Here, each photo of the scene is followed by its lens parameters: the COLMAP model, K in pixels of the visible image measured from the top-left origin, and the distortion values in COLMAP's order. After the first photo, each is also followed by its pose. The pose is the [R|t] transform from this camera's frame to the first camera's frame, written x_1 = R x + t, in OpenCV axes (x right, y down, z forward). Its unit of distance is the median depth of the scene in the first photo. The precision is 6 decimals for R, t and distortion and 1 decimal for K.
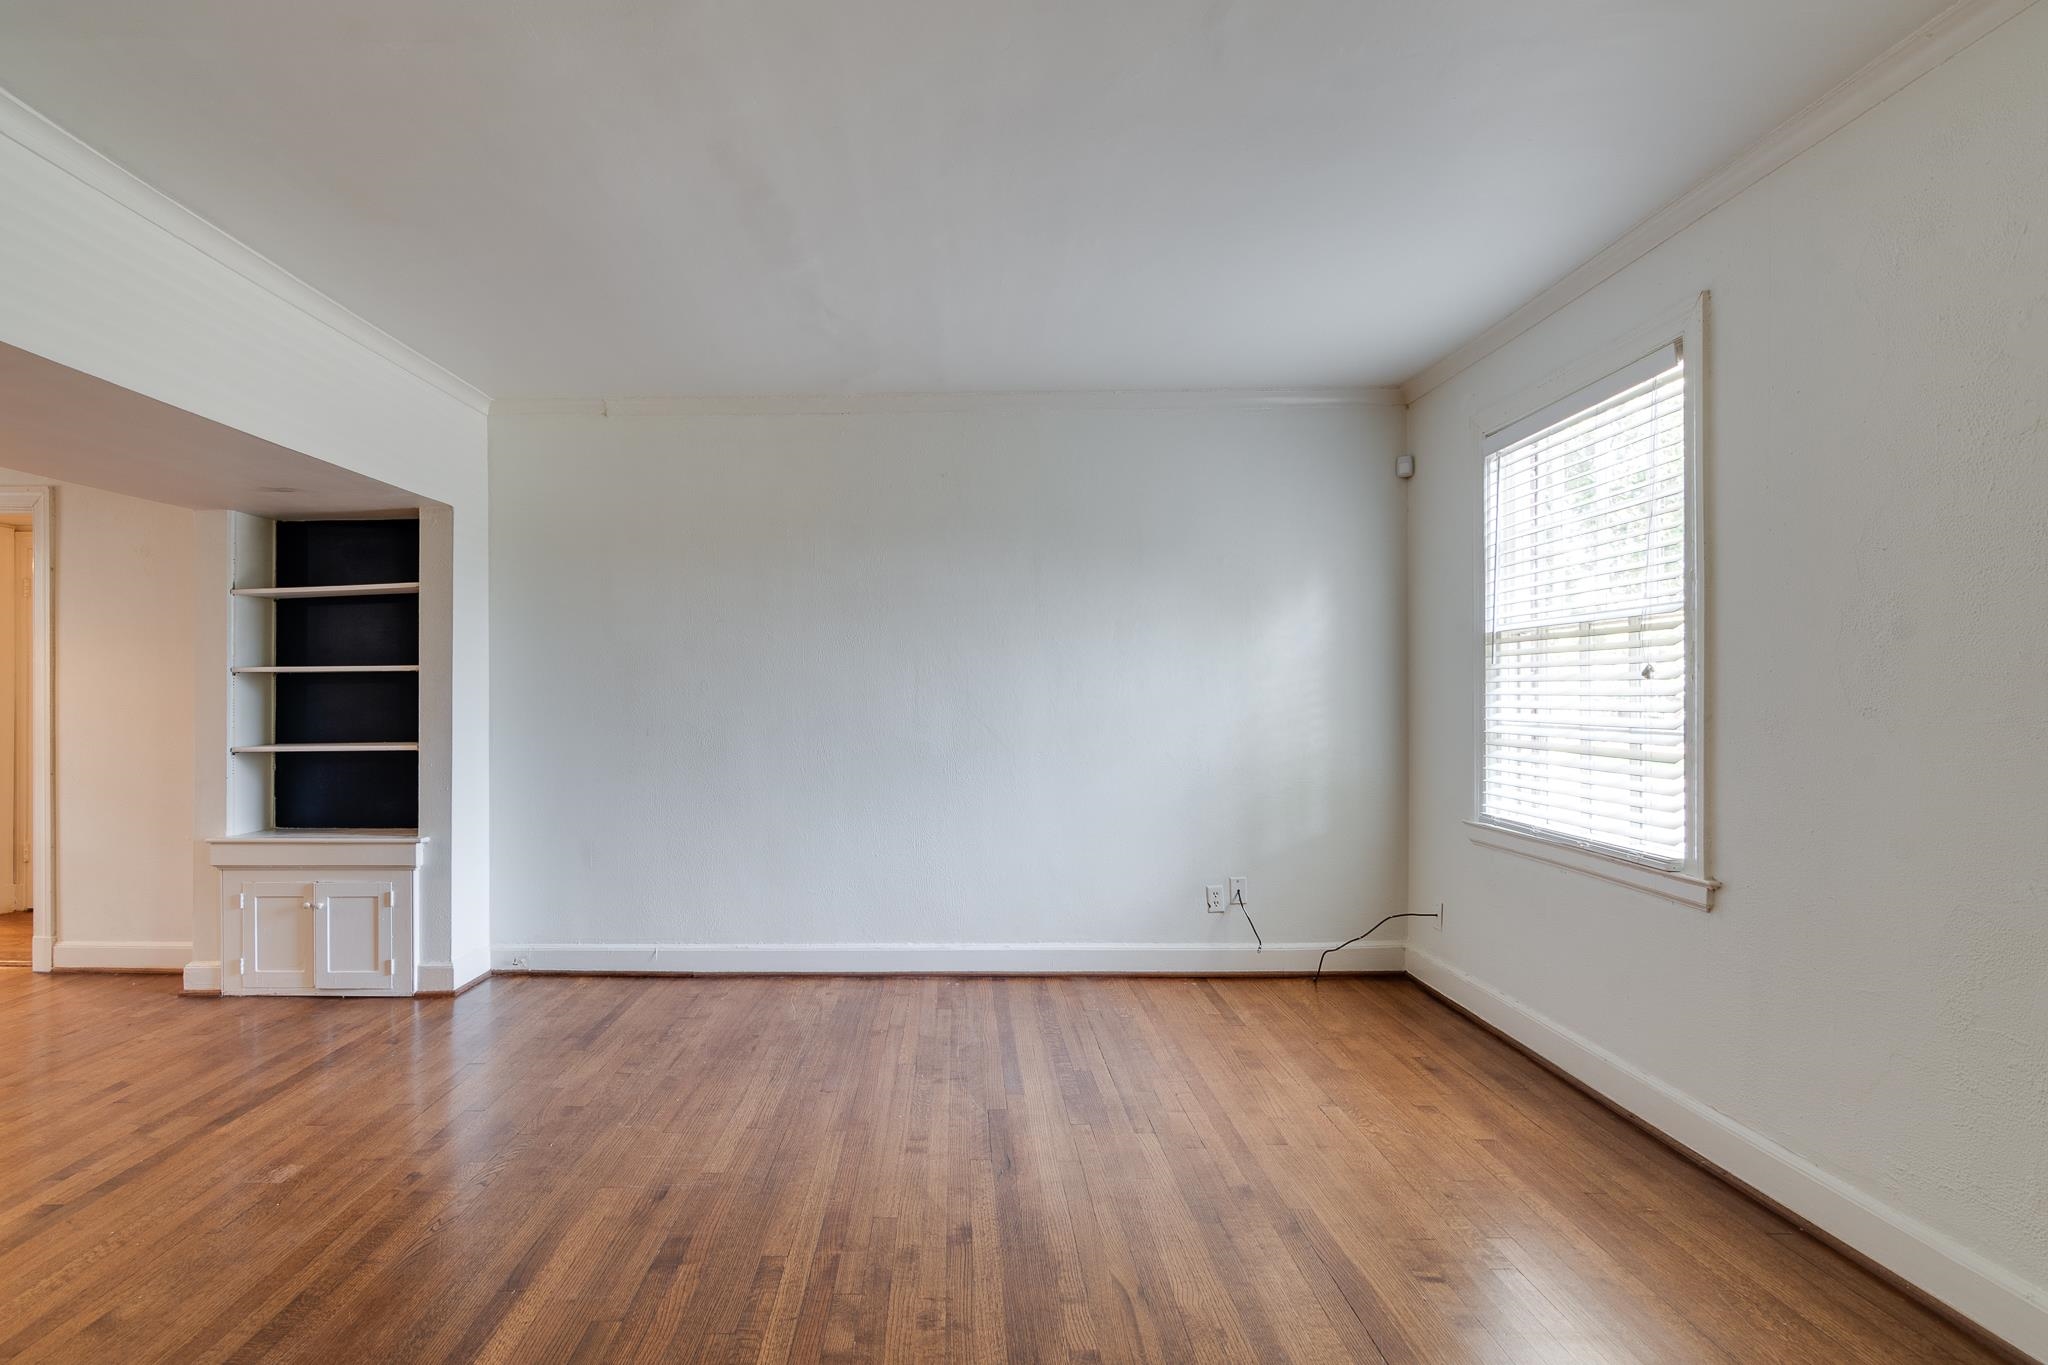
lens RADIAL K [[1048.1, 0, 1012.5], [0, 1048.1, 688.3], [0, 0, 1]] dist [-0.009957, 0.001597]
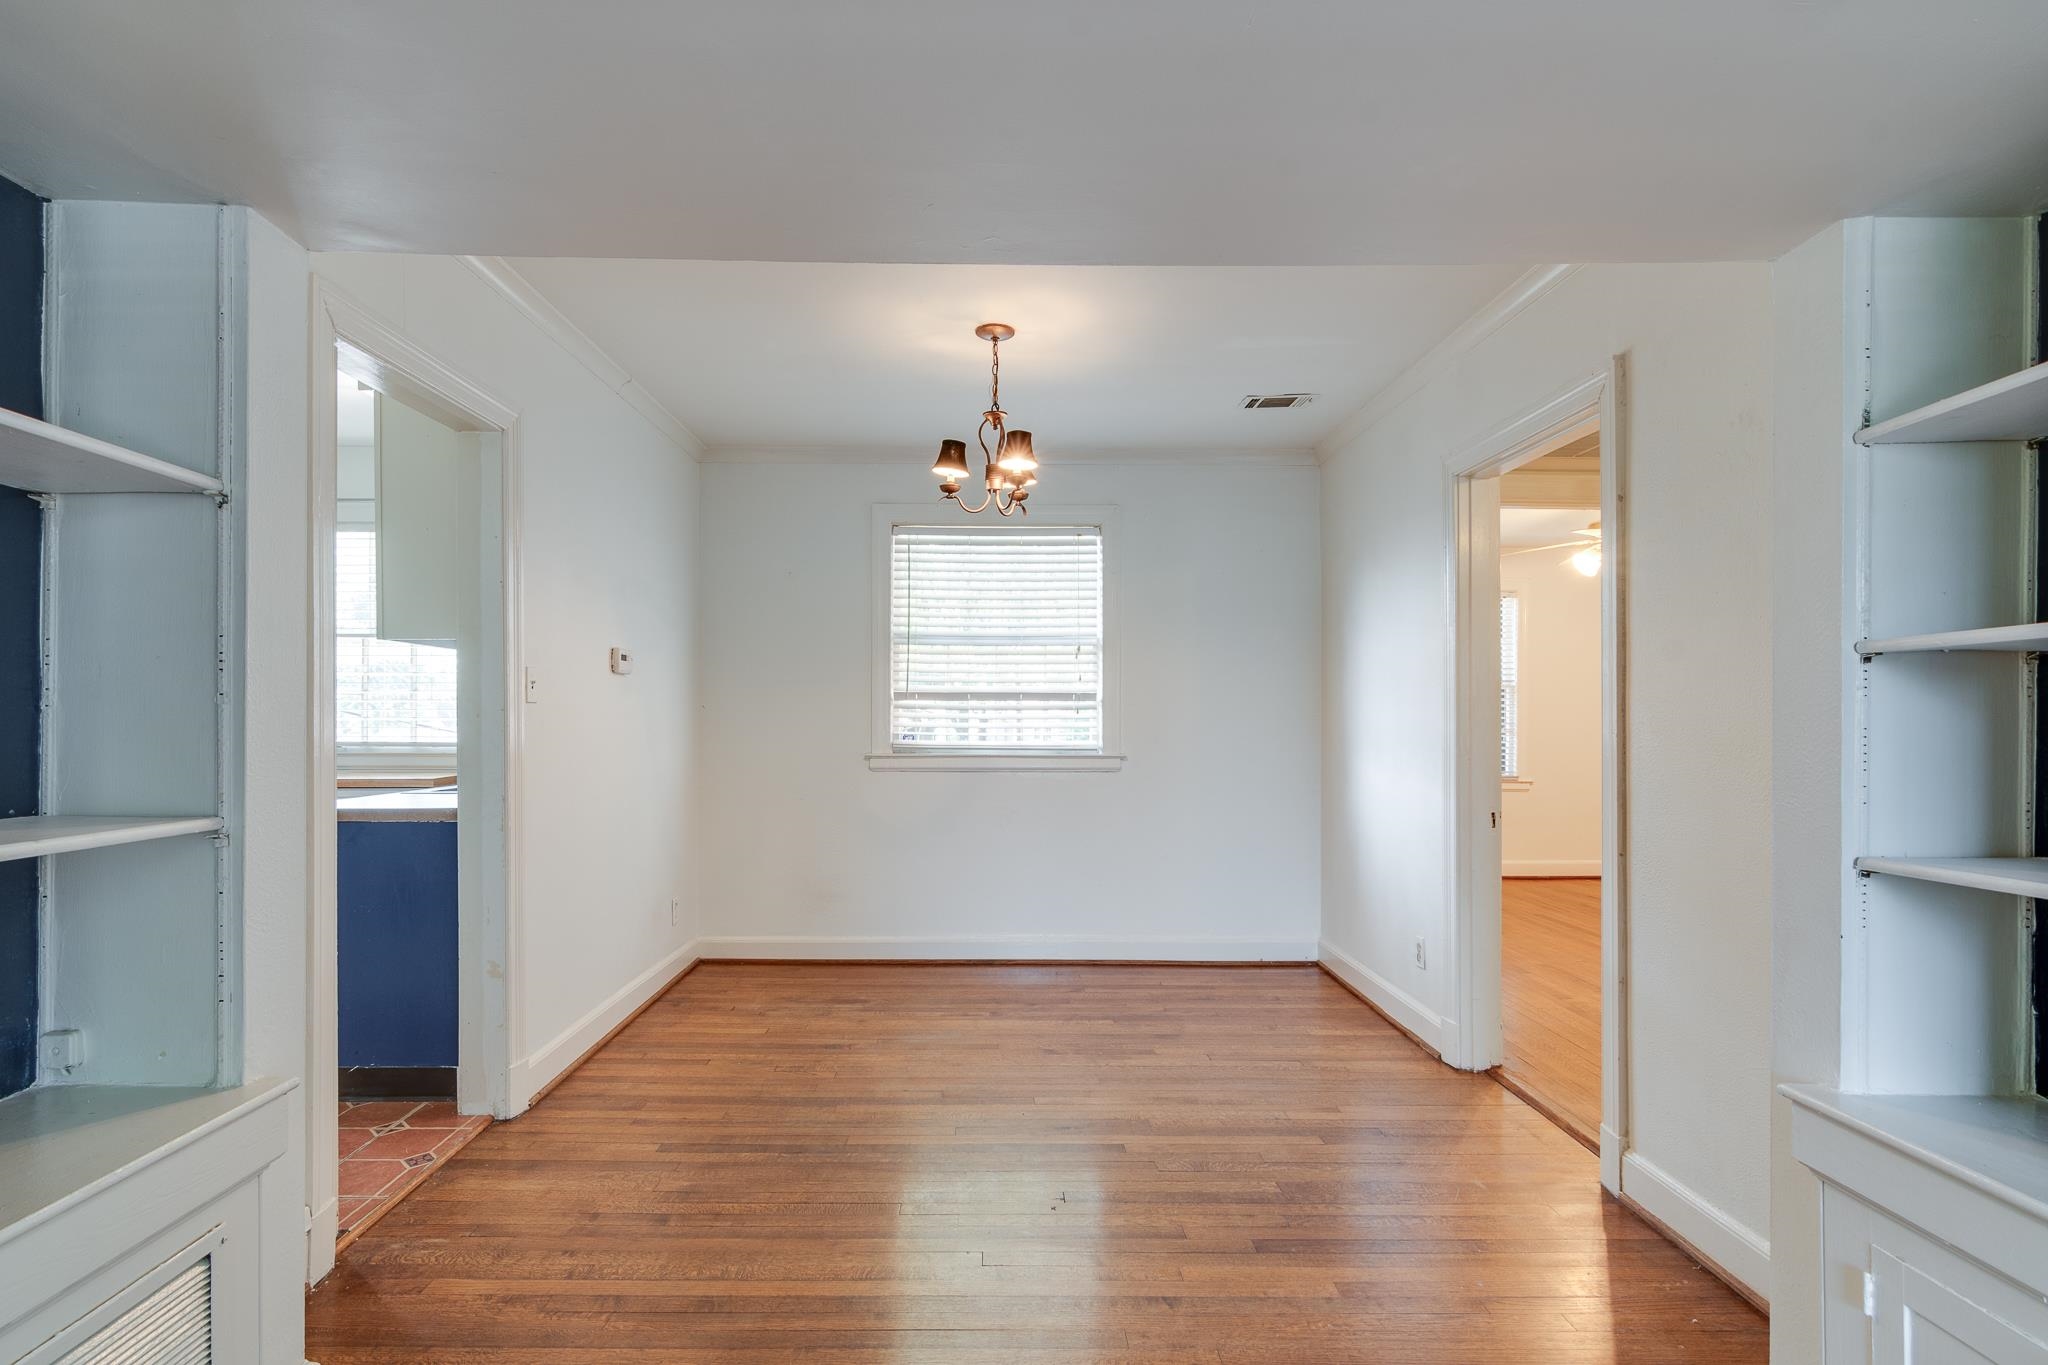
lens RADIAL K [[991.9, 0, 986.1], [0, 991.9, 720.4], [0, 0, 1]] dist [-0.004593, 0.003508]
pose [[-0.006348, -0.000741, -0.999980, -0.399883], [0.003159, 0.999995, -0.000761, 0.007652], [0.999975, -0.003163, -0.006345, 0.699266]]
